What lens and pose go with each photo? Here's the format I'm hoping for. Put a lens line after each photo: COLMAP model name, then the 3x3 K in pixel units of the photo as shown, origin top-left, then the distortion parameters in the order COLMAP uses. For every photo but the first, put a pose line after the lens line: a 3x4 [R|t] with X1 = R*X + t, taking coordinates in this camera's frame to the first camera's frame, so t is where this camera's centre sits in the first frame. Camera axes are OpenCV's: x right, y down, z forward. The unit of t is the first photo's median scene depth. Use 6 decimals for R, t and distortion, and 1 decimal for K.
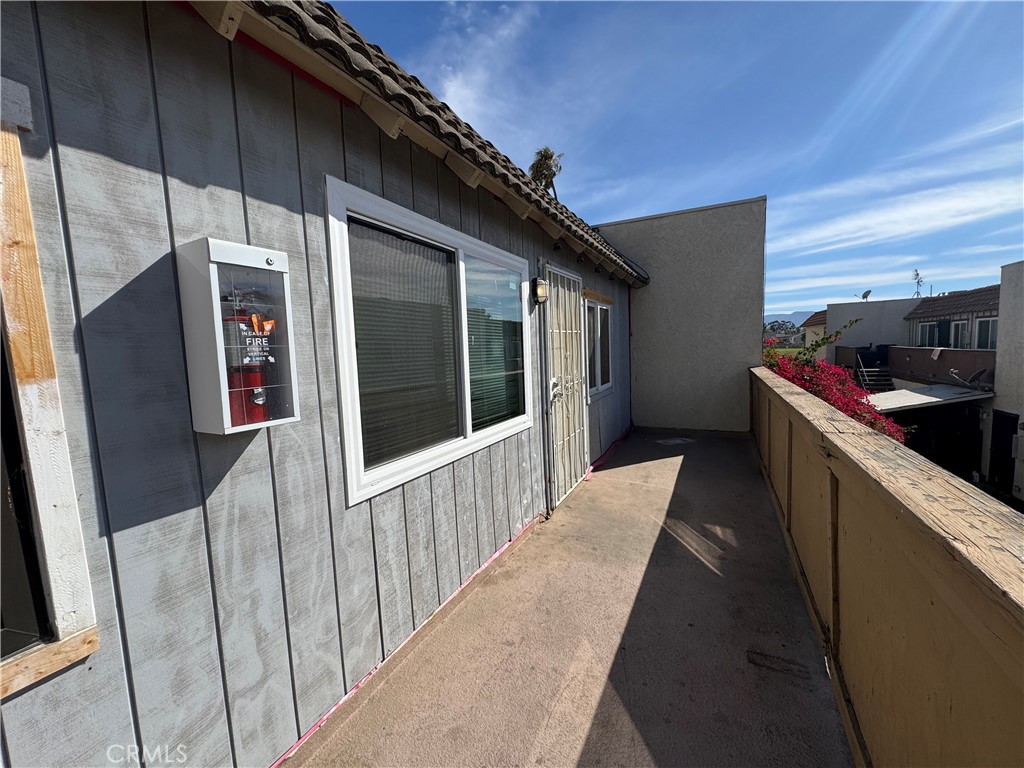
lens RADIAL K [[408.4, 0, 515.0], [0, 408.4, 386.6], [0, 0, 1]] dist [0.000559, -0.000006]
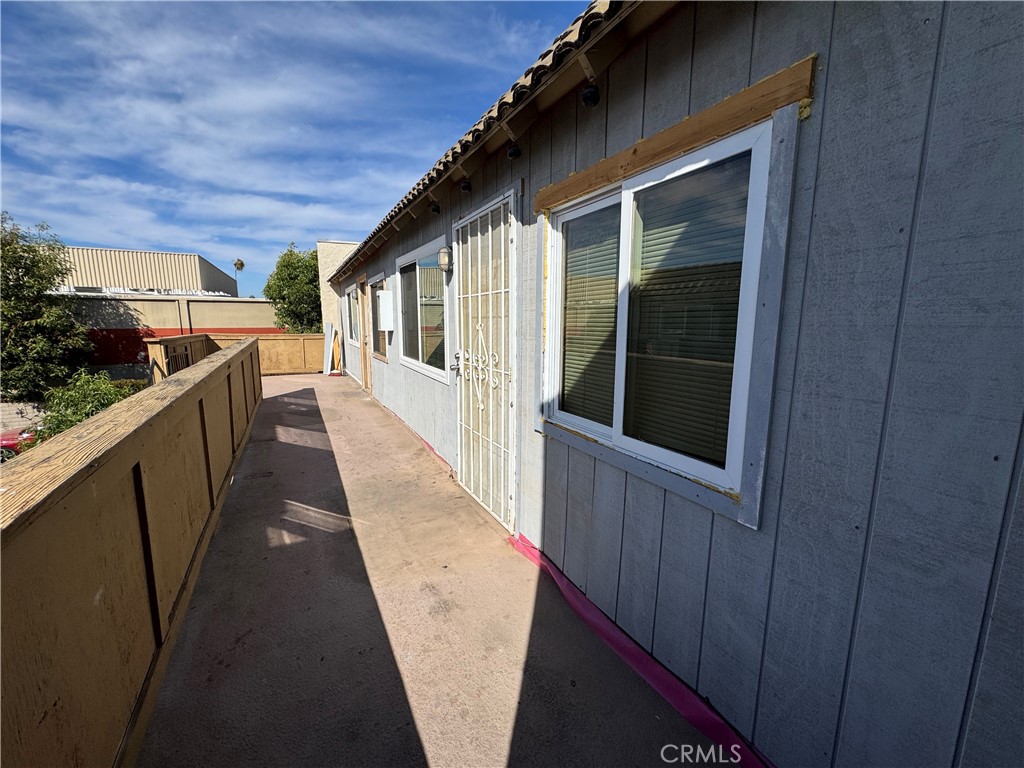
lens RADIAL K [[408.4, 0, 514.9], [0, 408.4, 382.6], [0, 0, 1]] dist [0.000559, -0.000006]
pose [[-0.571742, 0.163164, -0.804045, 0.884507], [-0.056943, 0.969770, 0.237285, -0.198594], [0.818455, 0.181451, -0.545167, 1.848309]]
